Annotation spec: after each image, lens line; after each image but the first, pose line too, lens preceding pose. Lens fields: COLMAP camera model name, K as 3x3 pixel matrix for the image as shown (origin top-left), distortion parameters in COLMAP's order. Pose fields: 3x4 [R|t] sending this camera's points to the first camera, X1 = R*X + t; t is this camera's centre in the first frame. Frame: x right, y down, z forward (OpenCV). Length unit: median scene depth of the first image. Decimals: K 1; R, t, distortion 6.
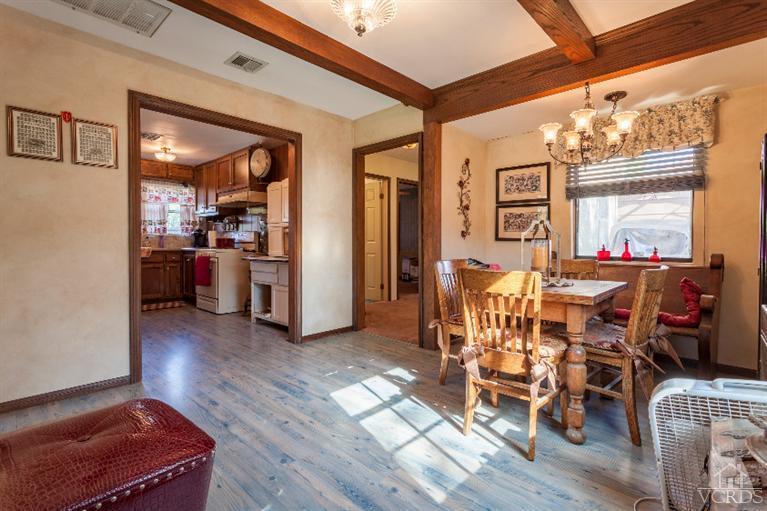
lens RADIAL K [[368.7, 0, 384.9], [0, 368.7, 250.0], [0, 0, 1]] dist [0.000313, -0.000672]
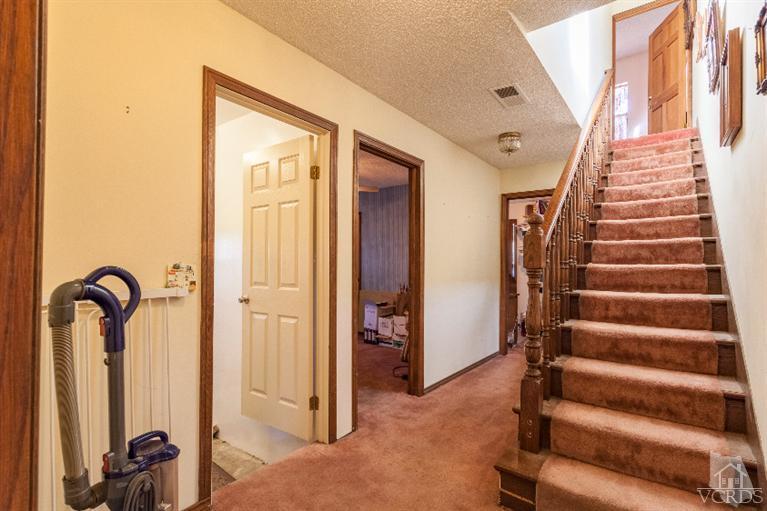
lens RADIAL K [[368.7, 0, 384.3], [0, 368.7, 260.9], [0, 0, 1]] dist [0.000313, -0.000672]
pose [[0.994748, 0.009906, 0.101875, 0.025214], [-0.007670, 0.999722, -0.022313, -0.043895], [-0.102067, 0.021415, 0.994547, 0.601000]]
